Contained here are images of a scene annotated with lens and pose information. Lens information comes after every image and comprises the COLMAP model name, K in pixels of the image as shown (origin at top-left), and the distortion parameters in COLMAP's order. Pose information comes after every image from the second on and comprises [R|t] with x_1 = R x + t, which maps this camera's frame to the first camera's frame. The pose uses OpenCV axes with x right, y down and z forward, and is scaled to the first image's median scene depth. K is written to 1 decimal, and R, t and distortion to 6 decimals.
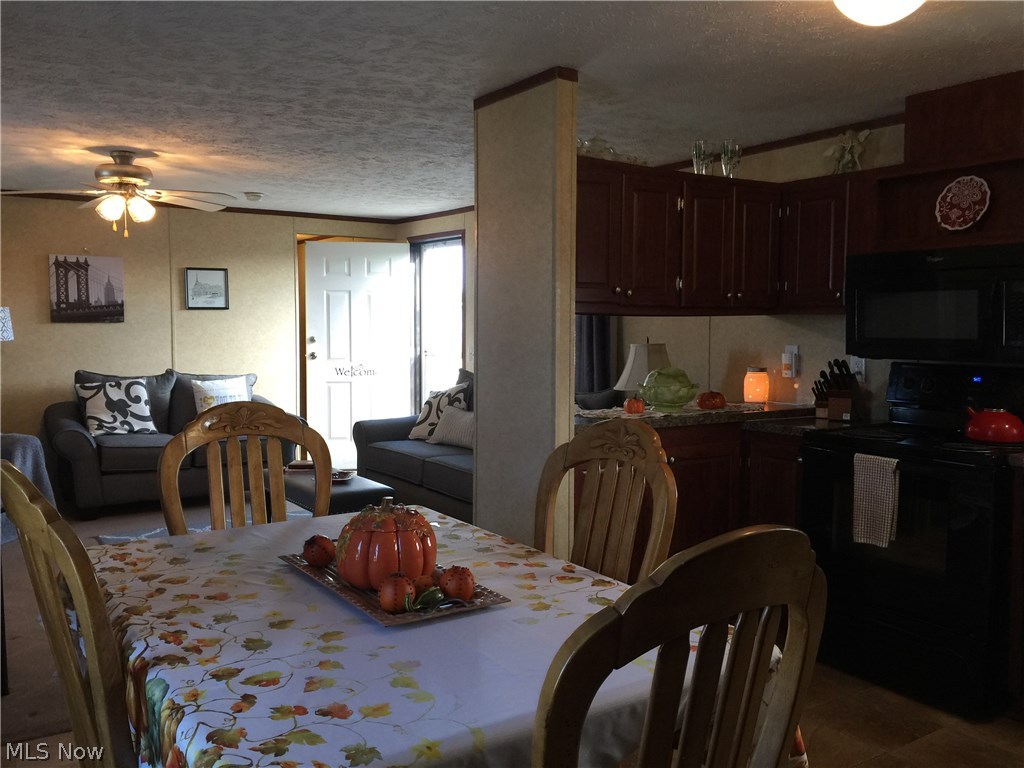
lens RADIAL K [[874.2, 0, 501.9], [0, 874.2, 376.9], [0, 0, 1]] dist [0.072462, -0.083226]
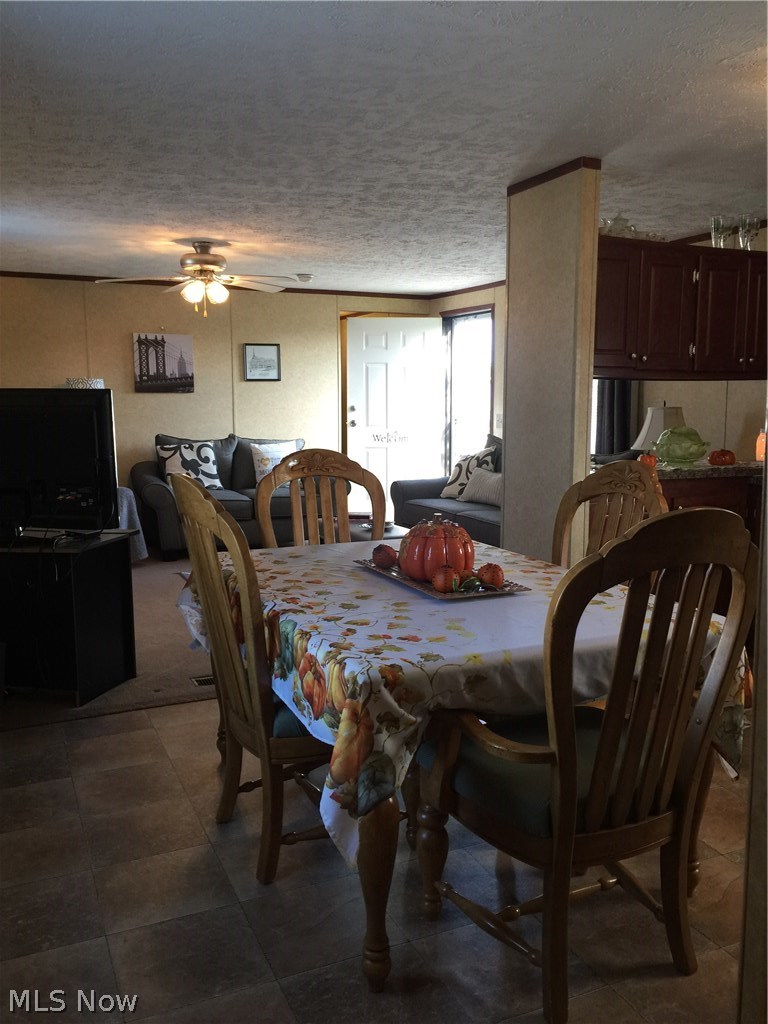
lens RADIAL K [[874.2, 0, 393.3], [0, 874.2, 509.7], [0, 0, 1]] dist [0.072462, -0.083226]
pose [[0.988573, 0.016824, -0.149800, -0.000166], [-0.007171, 0.997876, 0.064750, 0.026795], [0.150571, -0.062936, 0.986594, -0.171661]]
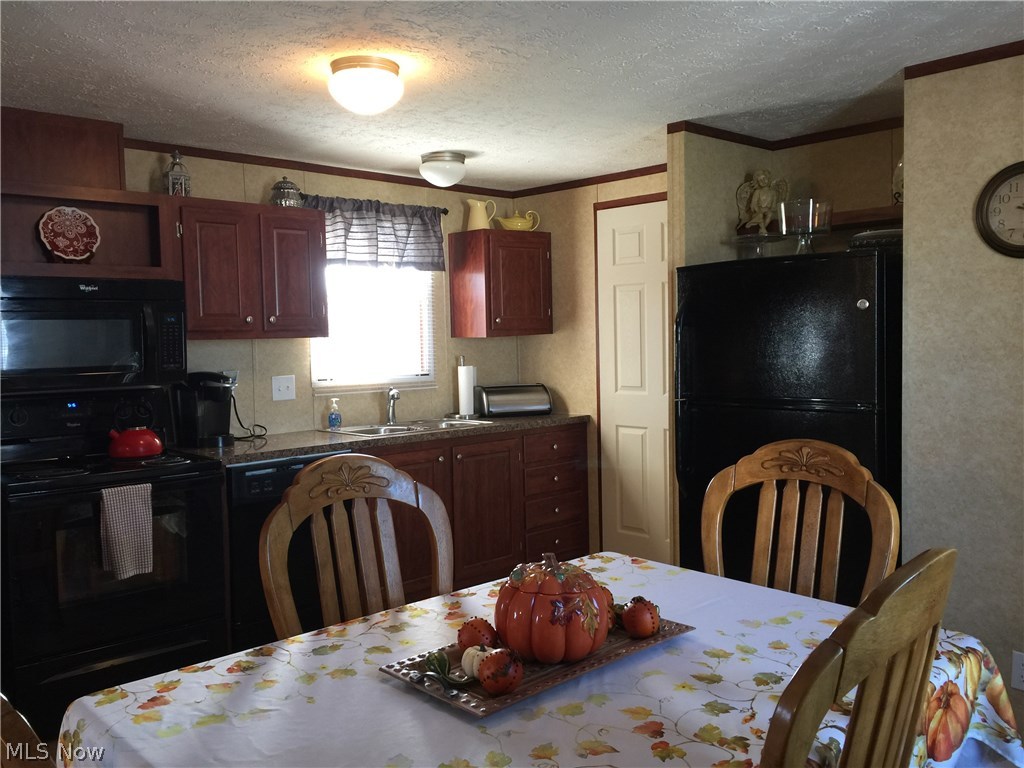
lens RADIAL K [[874.2, 0, 508.7], [0, 874.2, 380.7], [0, 0, 1]] dist [0.072462, -0.083226]
pose [[-0.167258, -0.054606, 0.984400, -0.557614], [0.078565, 0.994552, 0.068518, -0.056127], [-0.982778, 0.088799, -0.162056, 0.665416]]
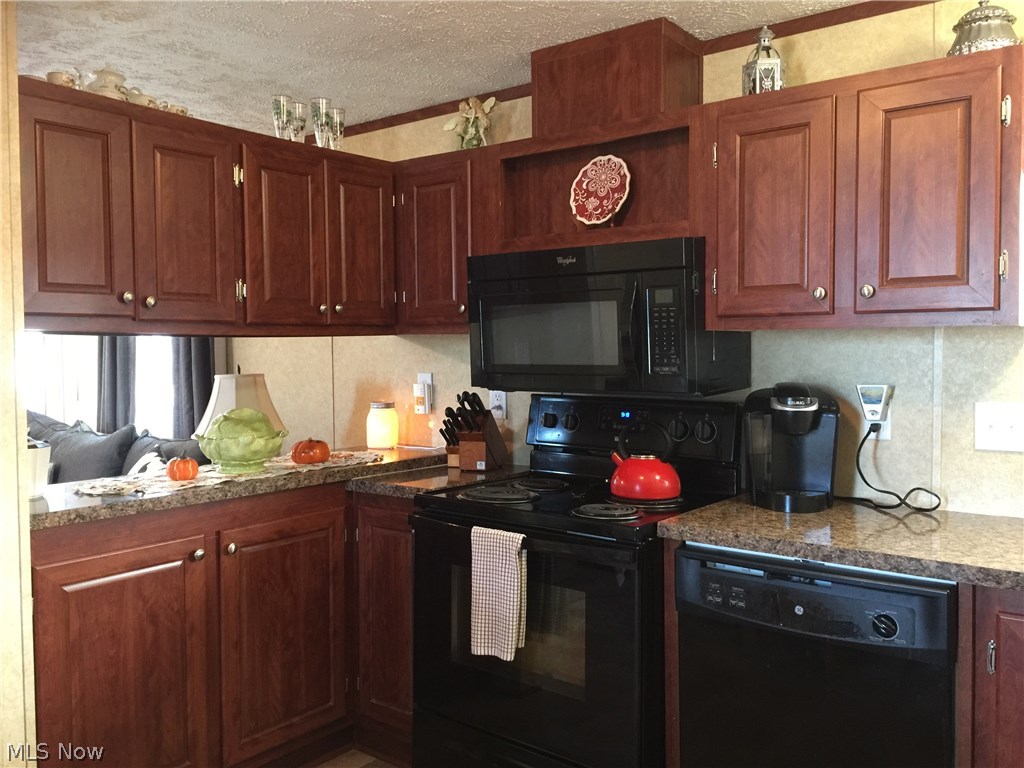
lens RADIAL K [[874.2, 0, 508.3], [0, 874.2, 375.3], [0, 0, 1]] dist [0.072462, -0.083226]
pose [[0.948531, -0.020319, 0.316031, 0.190977], [0.028724, 0.999346, -0.021958, -0.018282], [-0.315379, 0.029906, 0.948495, 0.290901]]
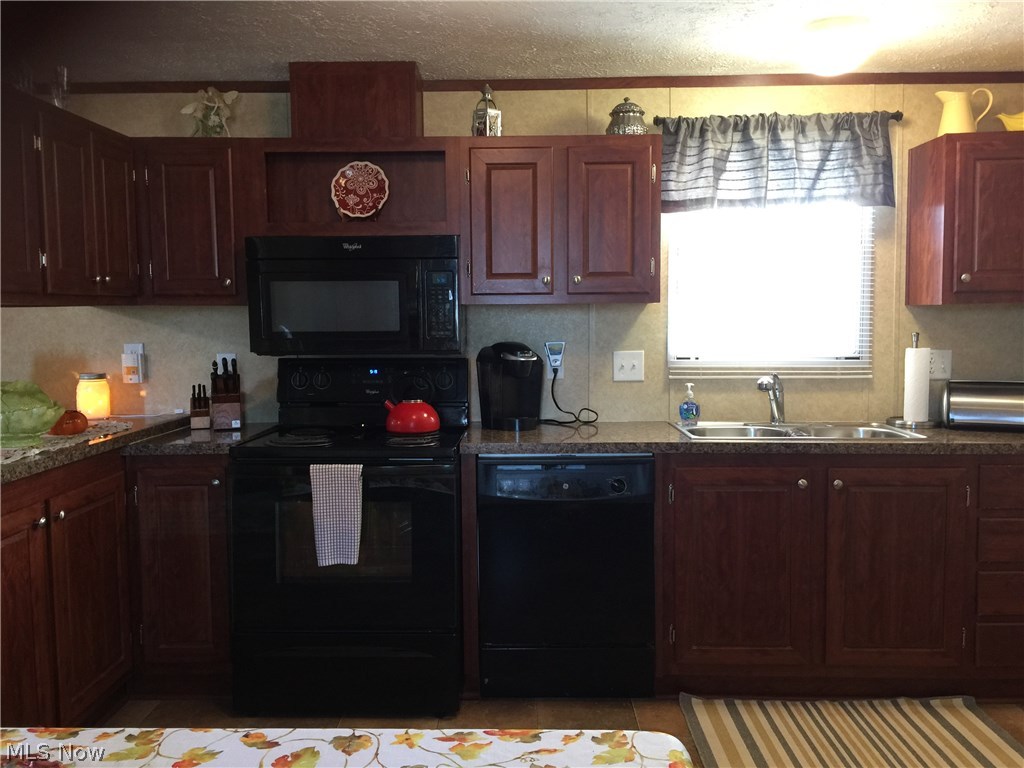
lens RADIAL K [[874.2, 0, 510.5], [0, 874.2, 381.0], [0, 0, 1]] dist [0.072462, -0.083226]
pose [[0.565891, -0.070434, 0.821466, -0.178925], [0.059739, 0.997228, 0.044352, -0.020985], [-0.822313, 0.023975, 0.568530, 0.320419]]
